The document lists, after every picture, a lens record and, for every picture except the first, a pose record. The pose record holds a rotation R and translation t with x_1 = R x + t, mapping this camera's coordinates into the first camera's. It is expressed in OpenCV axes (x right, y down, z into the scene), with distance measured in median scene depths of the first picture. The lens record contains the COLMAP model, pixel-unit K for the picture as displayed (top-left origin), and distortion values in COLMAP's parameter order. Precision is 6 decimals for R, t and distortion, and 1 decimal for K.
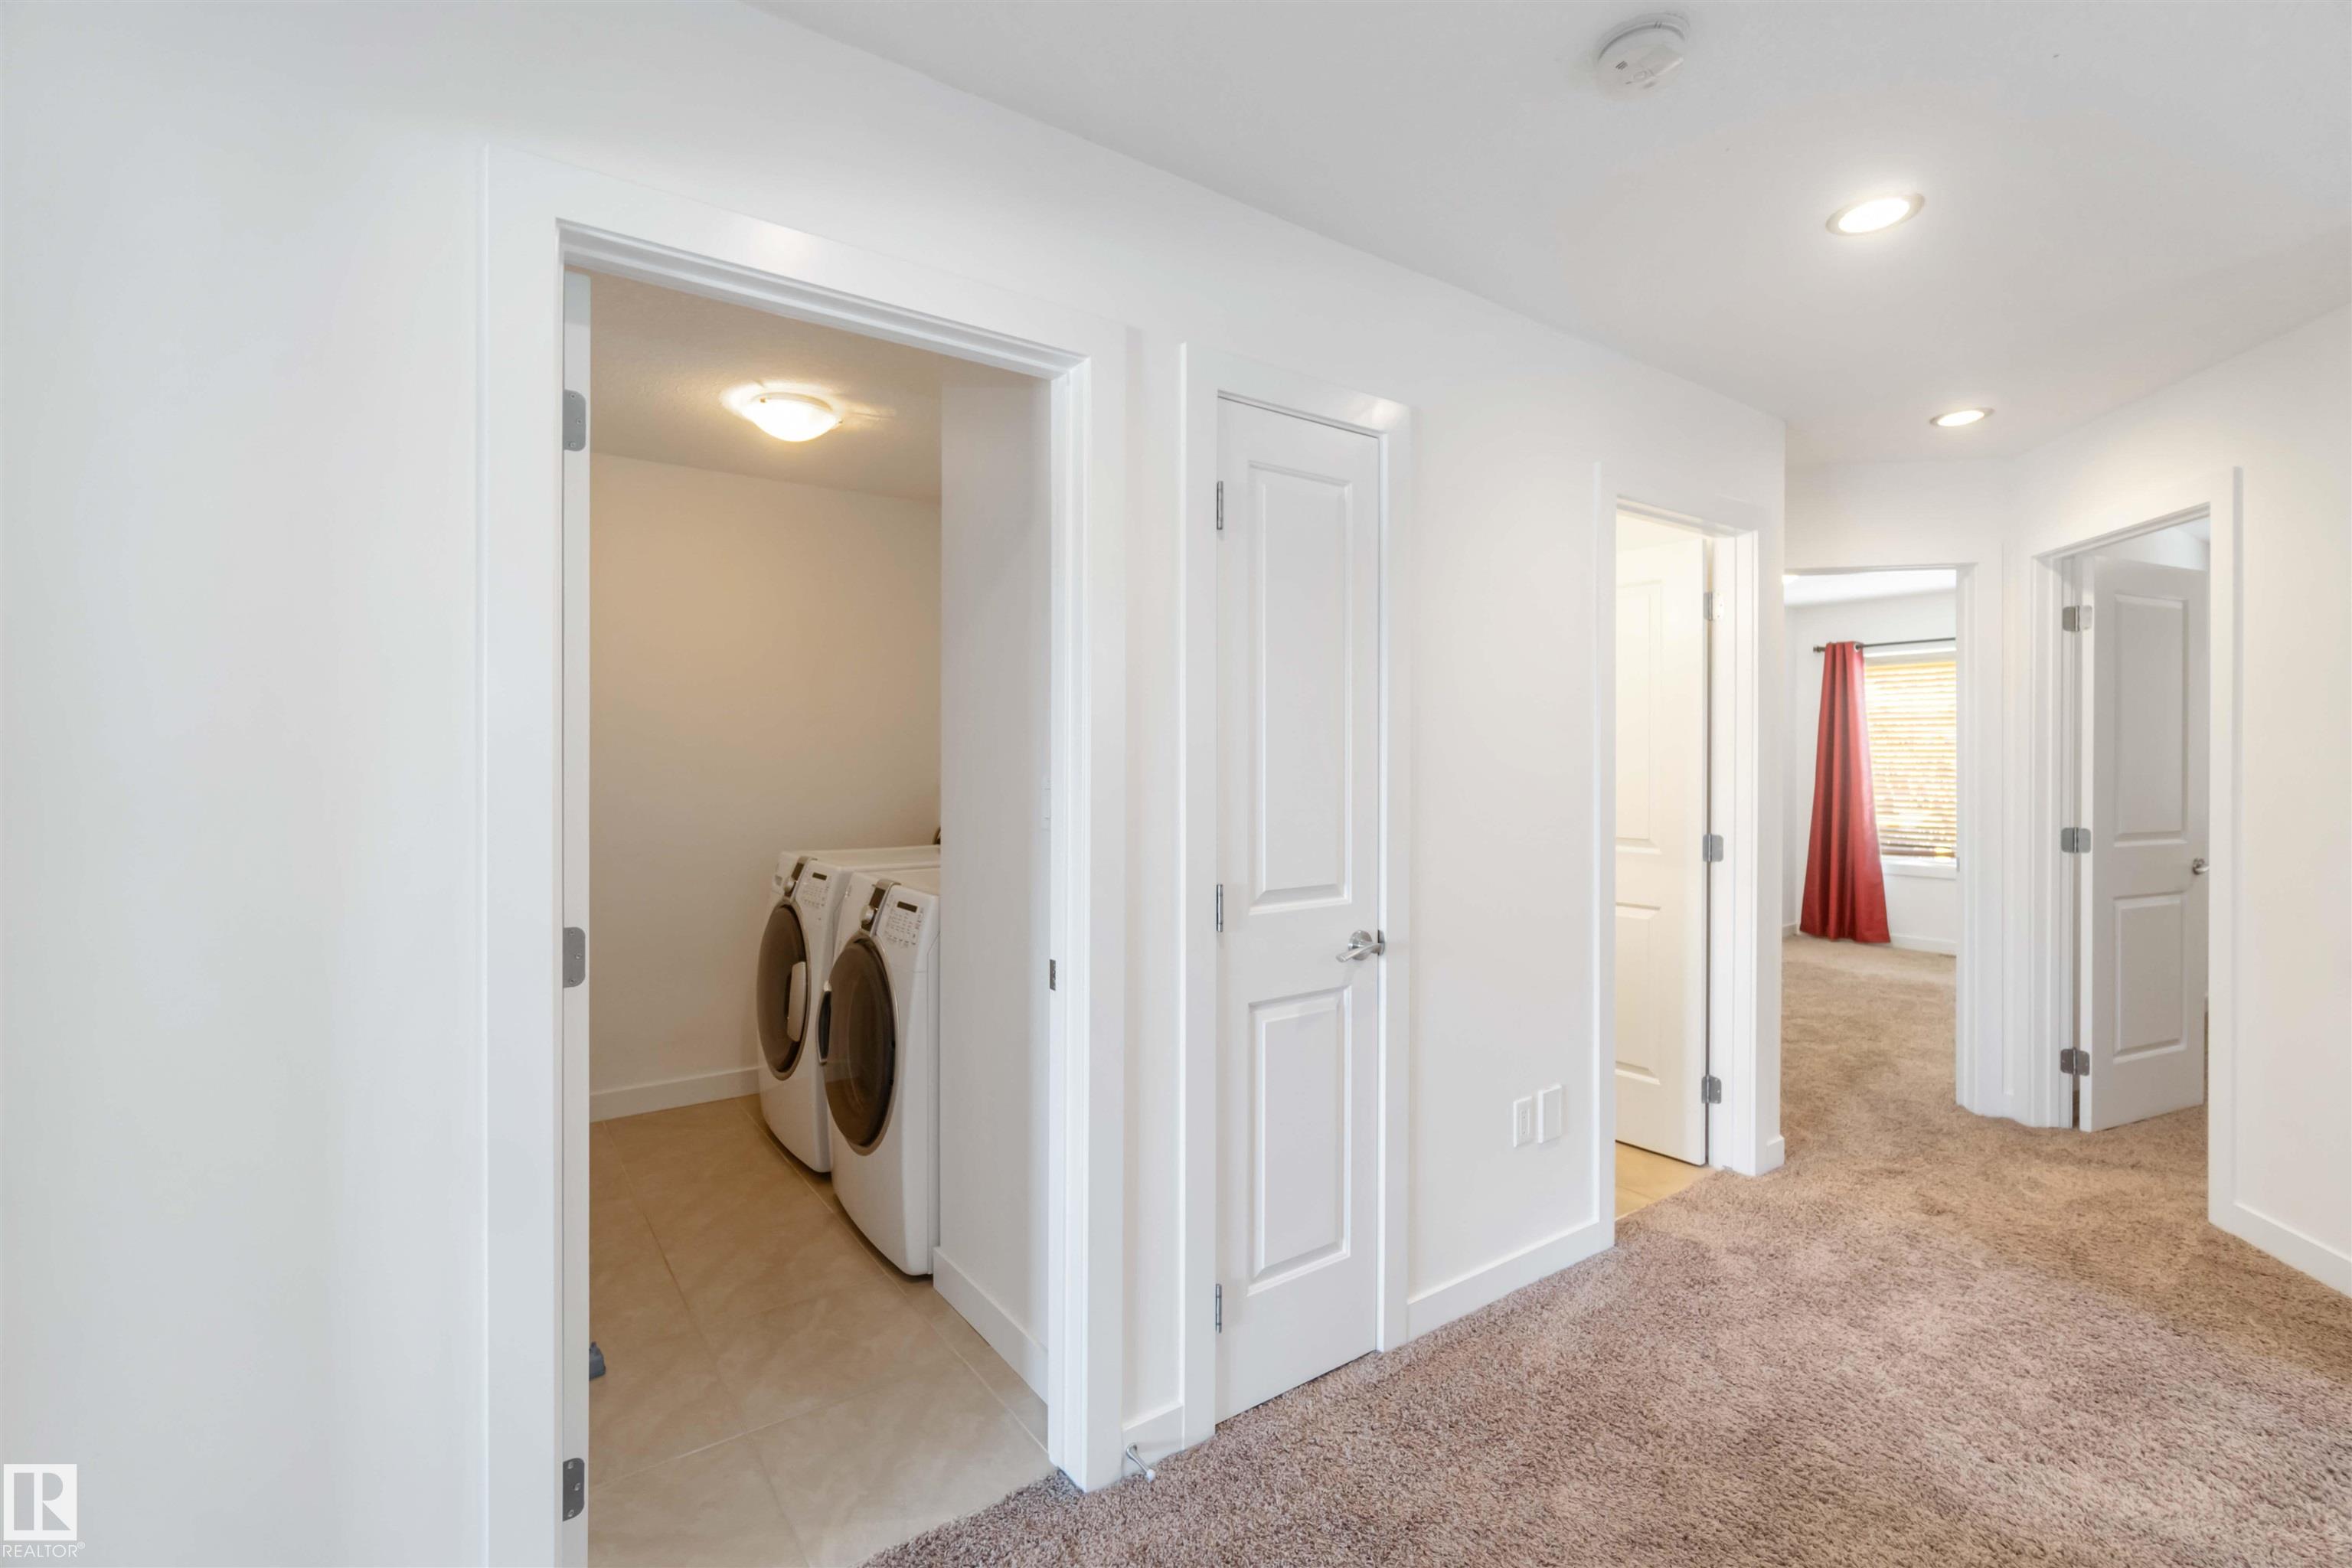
lens RADIAL K [[1036.0, 0, 1179.7], [0, 1036.0, 781.8], [0, 0, 1]] dist [-0.004767, 0.001042]
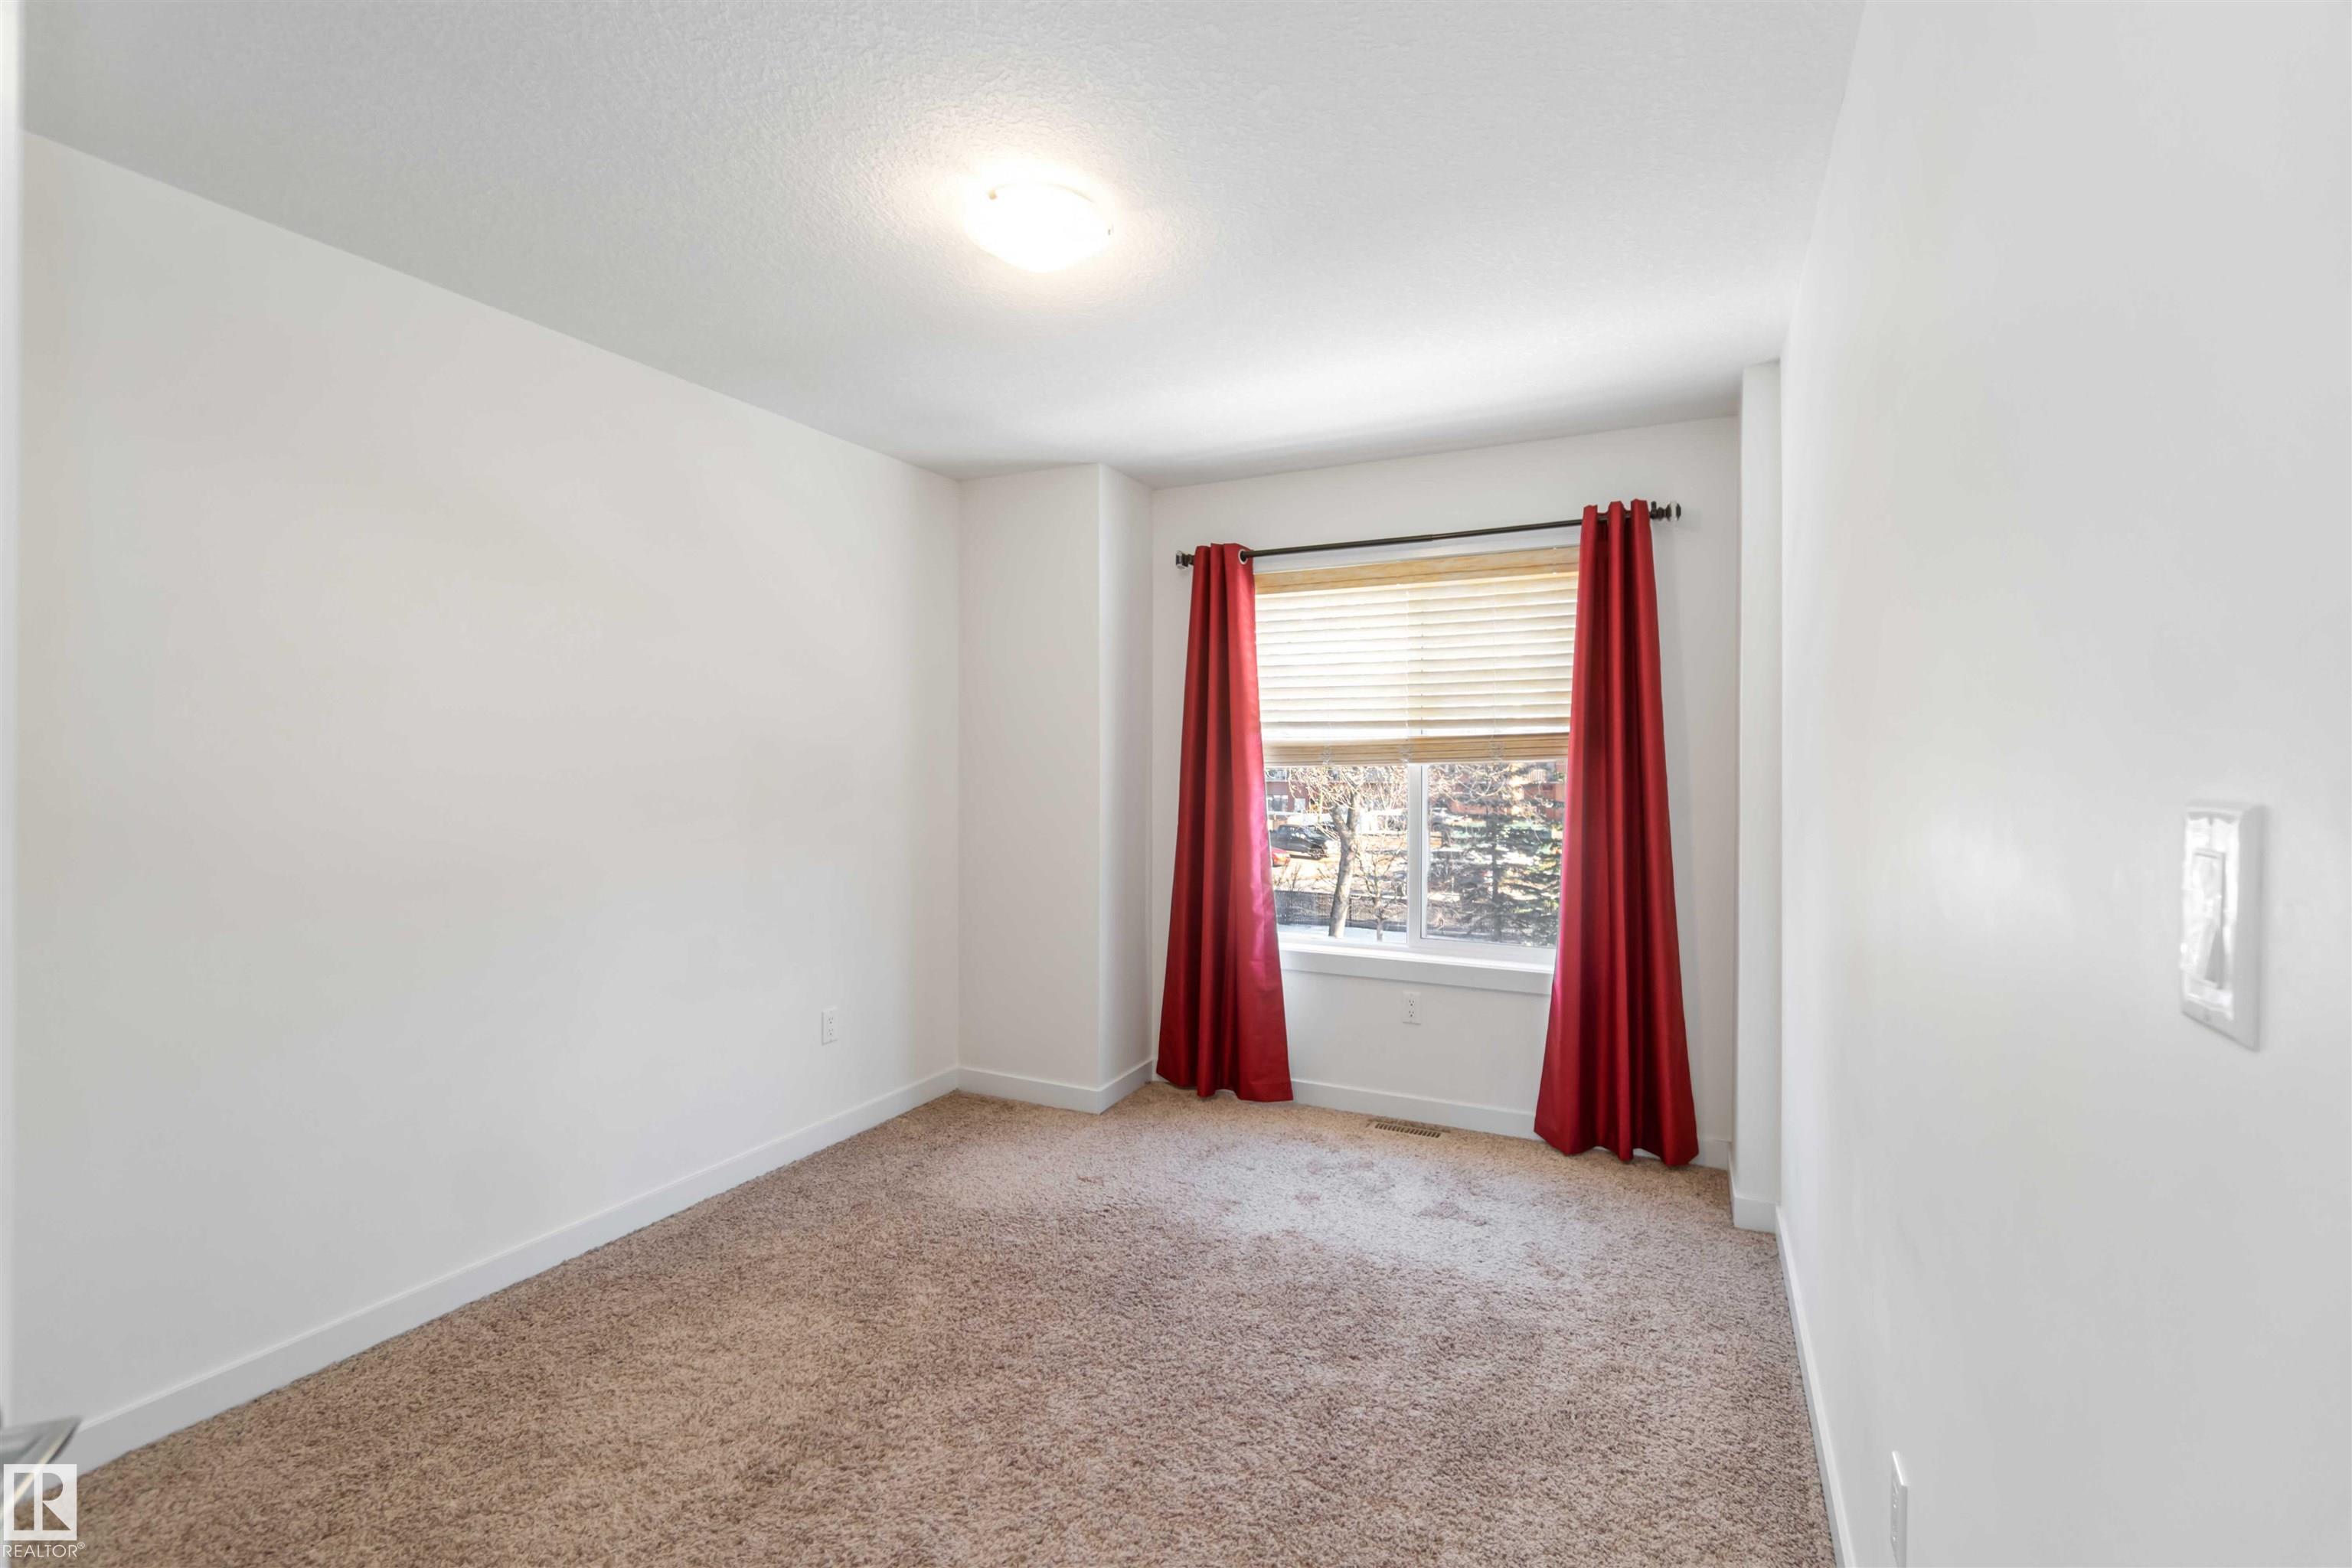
lens RADIAL K [[1036.0, 0, 1171.5], [0, 1036.0, 773.1], [0, 0, 1]] dist [-0.004767, 0.001042]
pose [[0.875495, 0.014408, 0.483013, 0.356850], [-0.004702, 0.999762, -0.021300, -0.005491], [-0.483205, 0.016376, 0.875354, 0.538439]]
